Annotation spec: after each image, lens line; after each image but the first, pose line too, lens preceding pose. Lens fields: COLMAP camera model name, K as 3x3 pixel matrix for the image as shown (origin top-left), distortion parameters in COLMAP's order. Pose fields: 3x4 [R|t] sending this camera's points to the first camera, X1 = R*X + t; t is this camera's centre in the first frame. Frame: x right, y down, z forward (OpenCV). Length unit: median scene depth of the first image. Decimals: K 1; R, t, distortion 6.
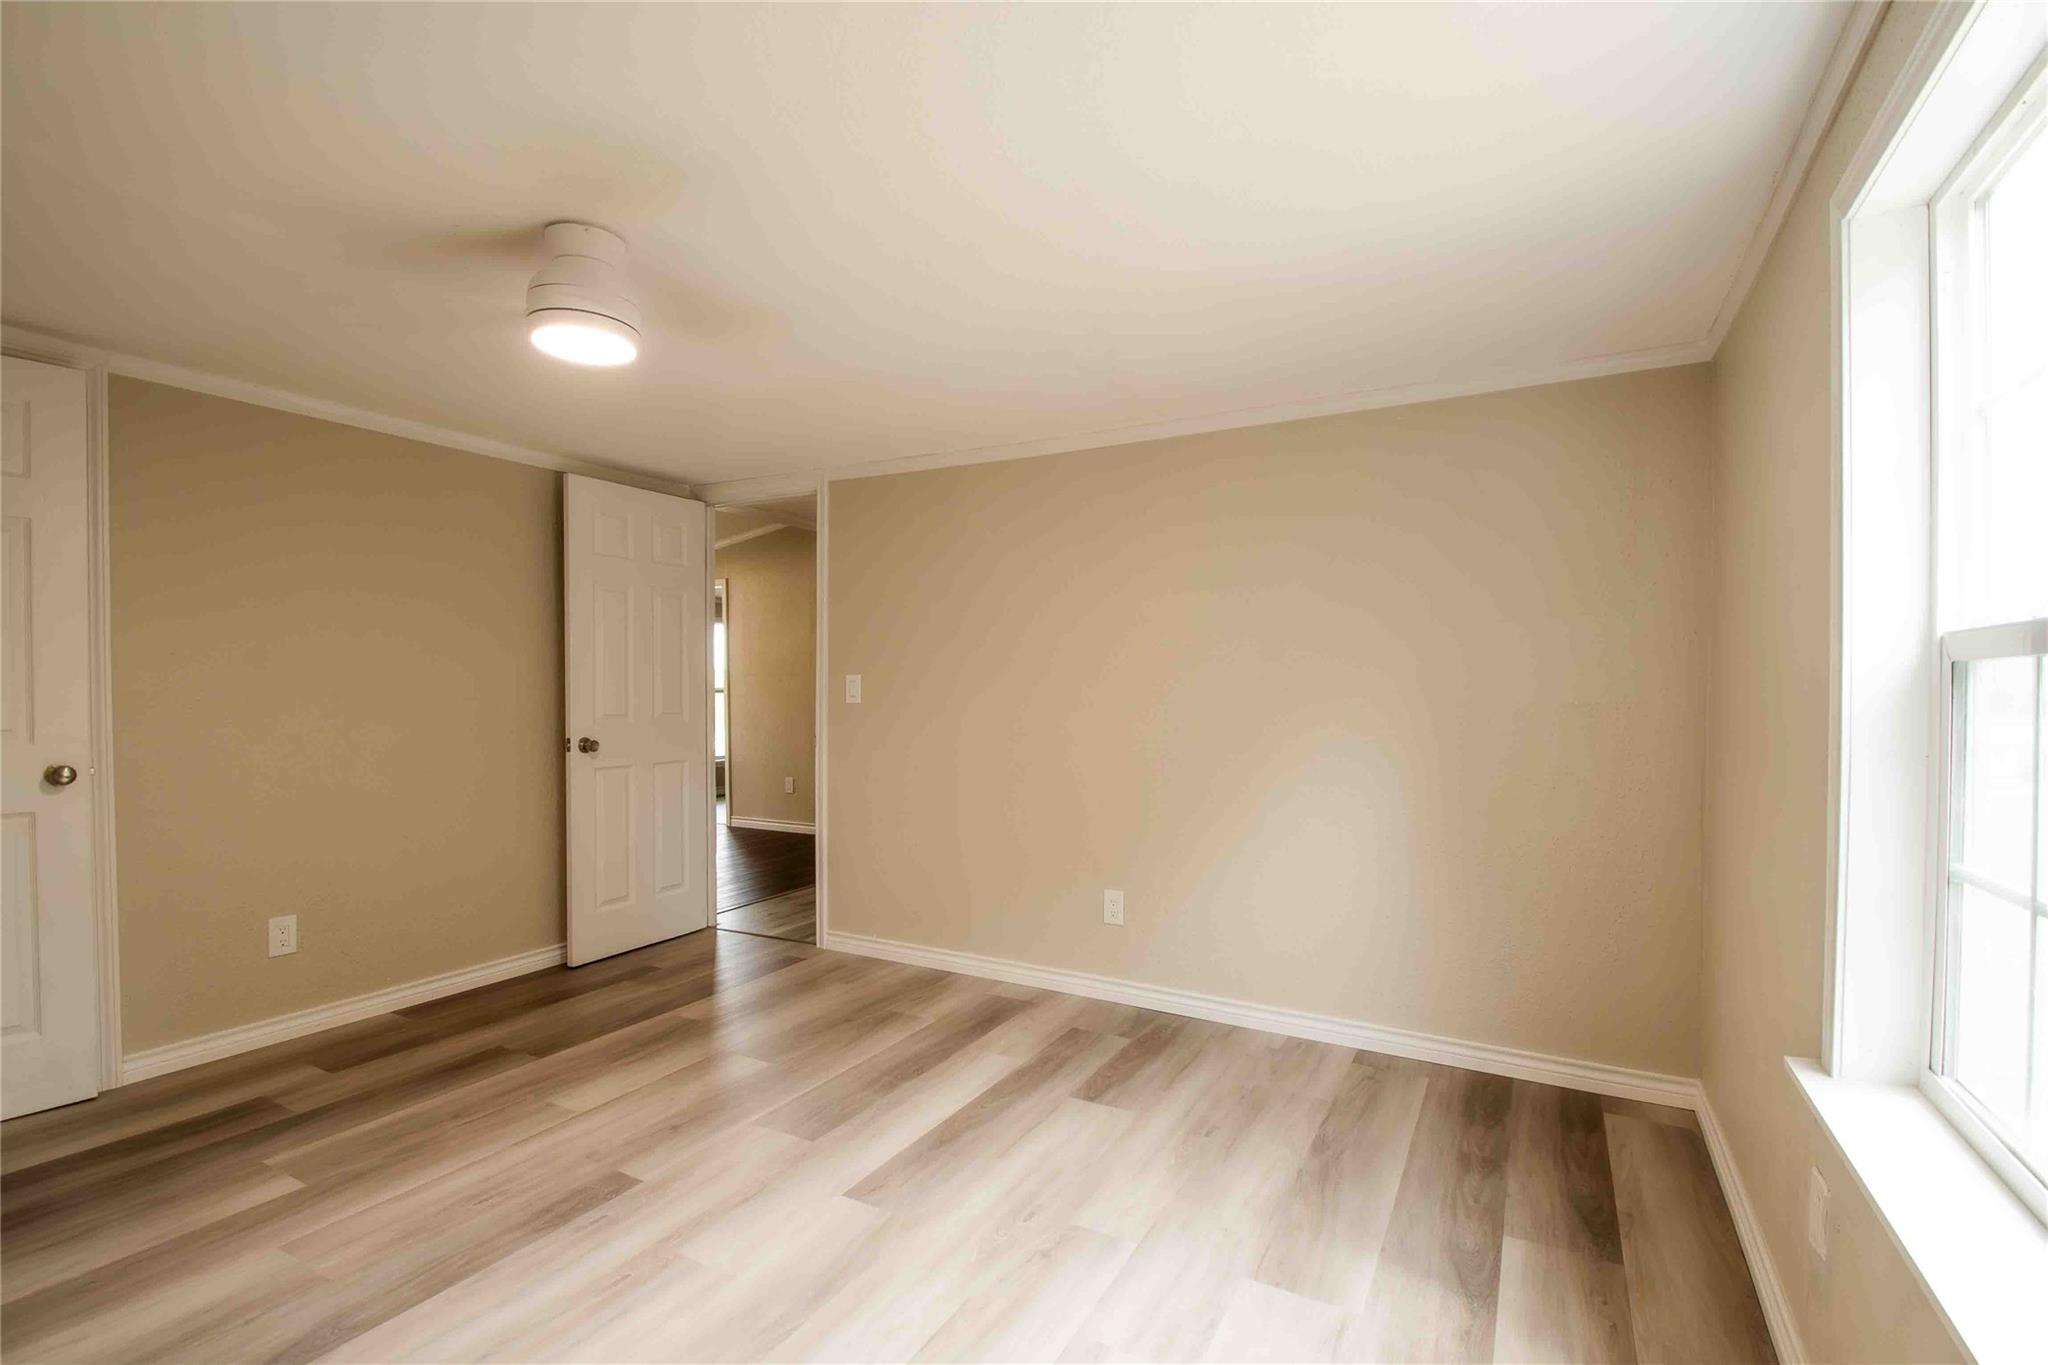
lens RADIAL K [[896.9, 0, 1024.0], [0, 896.9, 682.5], [0, 0, 1]] dist [0.019203, -0.020462]
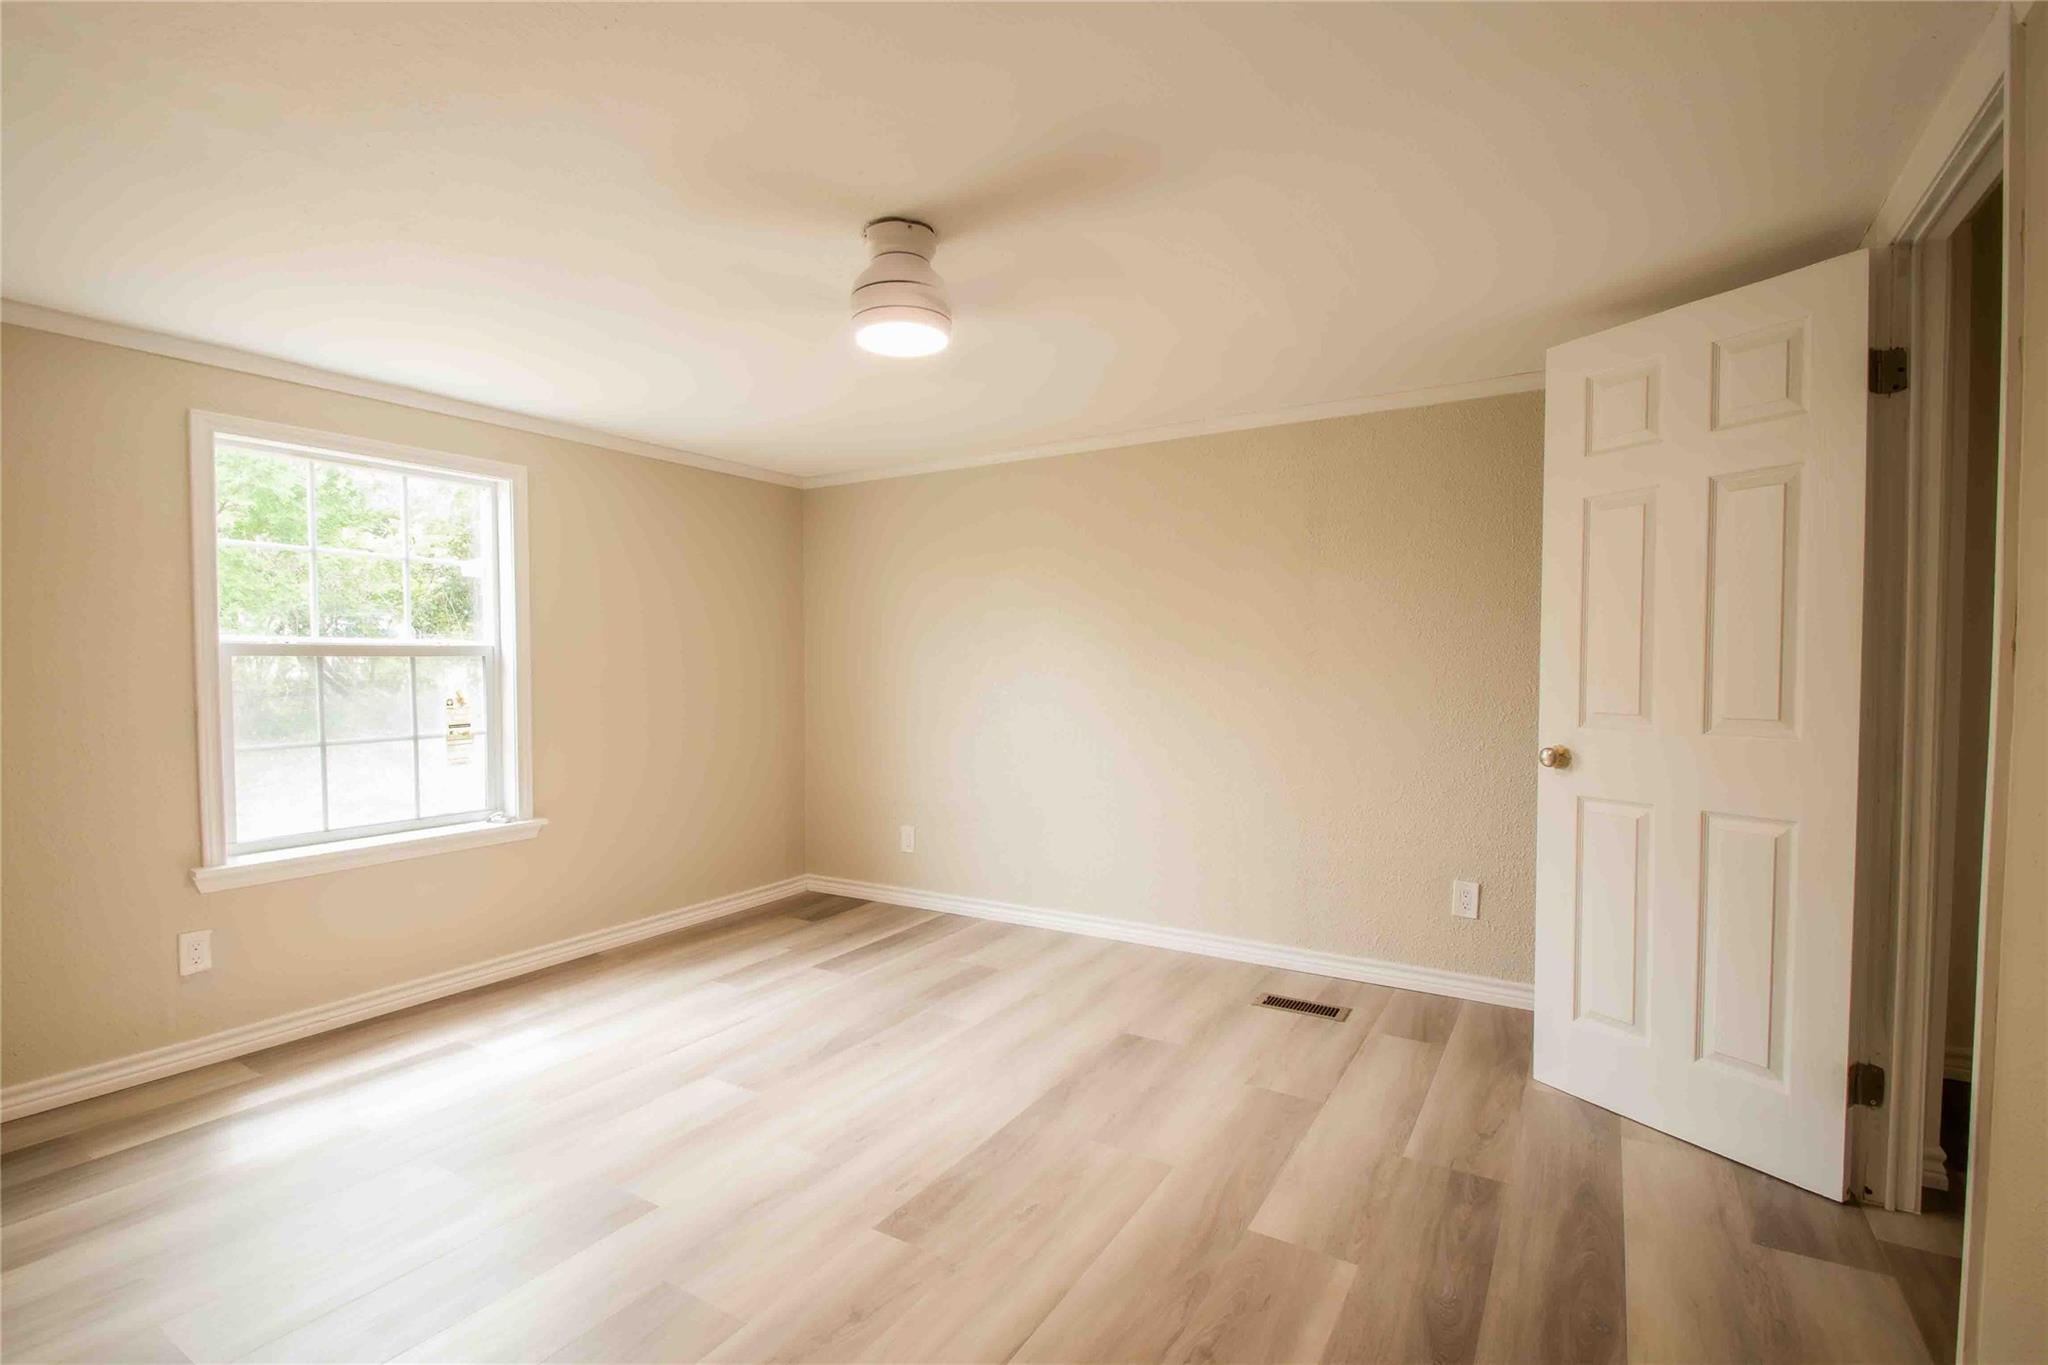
lens RADIAL K [[896.9, 0, 1024.0], [0, 896.9, 682.5], [0, 0, 1]] dist [0.019203, -0.020462]
pose [[-0.999389, -0.014006, 0.032023, -0.596699], [-0.013179, 0.999577, 0.025910, -0.005226], [-0.032372, 0.025472, -0.999151, 1.883254]]
